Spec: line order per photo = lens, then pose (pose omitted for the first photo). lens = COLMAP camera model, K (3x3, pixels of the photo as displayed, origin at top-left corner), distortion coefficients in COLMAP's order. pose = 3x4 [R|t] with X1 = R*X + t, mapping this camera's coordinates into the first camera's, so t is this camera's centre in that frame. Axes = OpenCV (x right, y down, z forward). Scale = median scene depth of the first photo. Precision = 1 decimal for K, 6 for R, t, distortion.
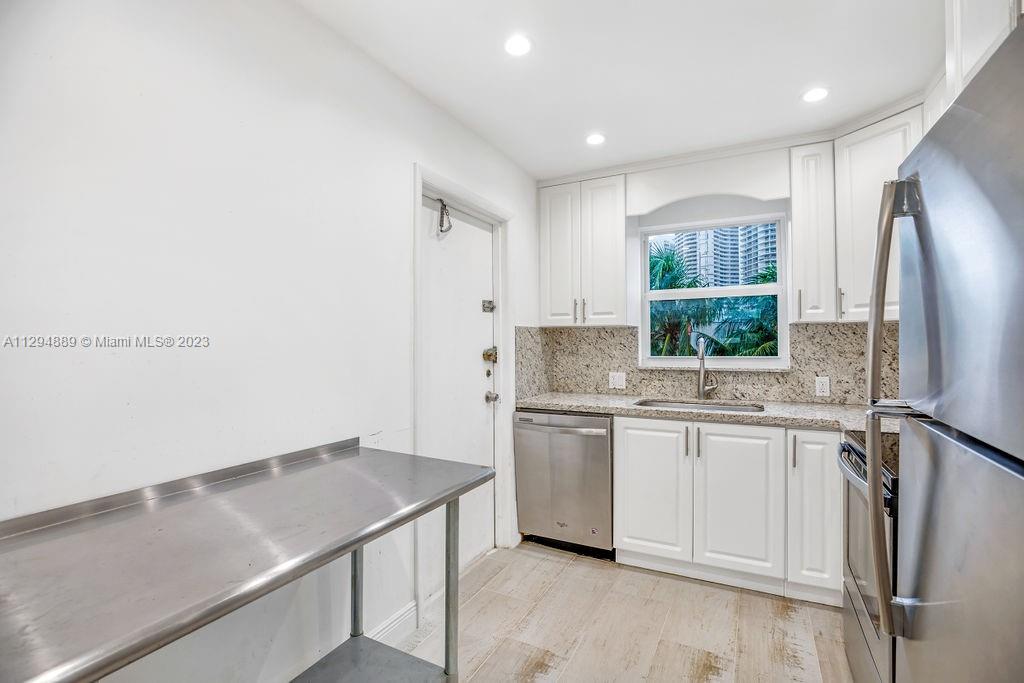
lens RADIAL K [[473.4, 0, 516.3], [0, 473.4, 339.3], [0, 0, 1]] dist [-0.049758, 0.015113]
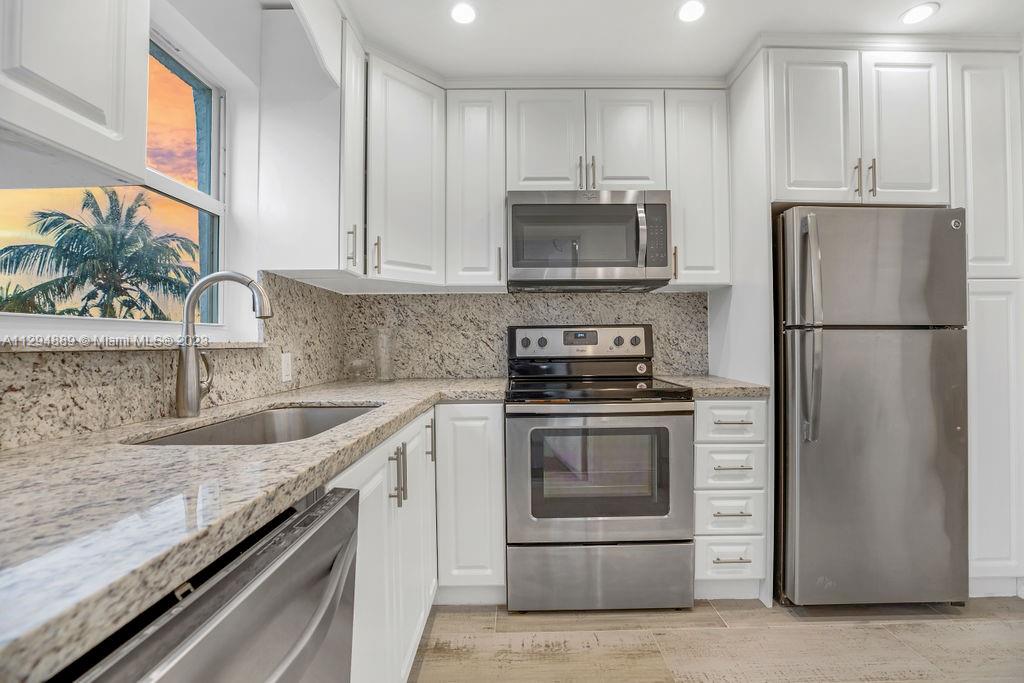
lens RADIAL K [[473.4, 0, 516.3], [0, 473.4, 339.3], [0, 0, 1]] dist [-0.049758, 0.015113]
pose [[-0.470884, 0.016584, 0.882039, -0.110352], [0.009127, 0.999861, -0.013927, 0.067487], [-0.882148, 0.001492, -0.470970, 0.945130]]
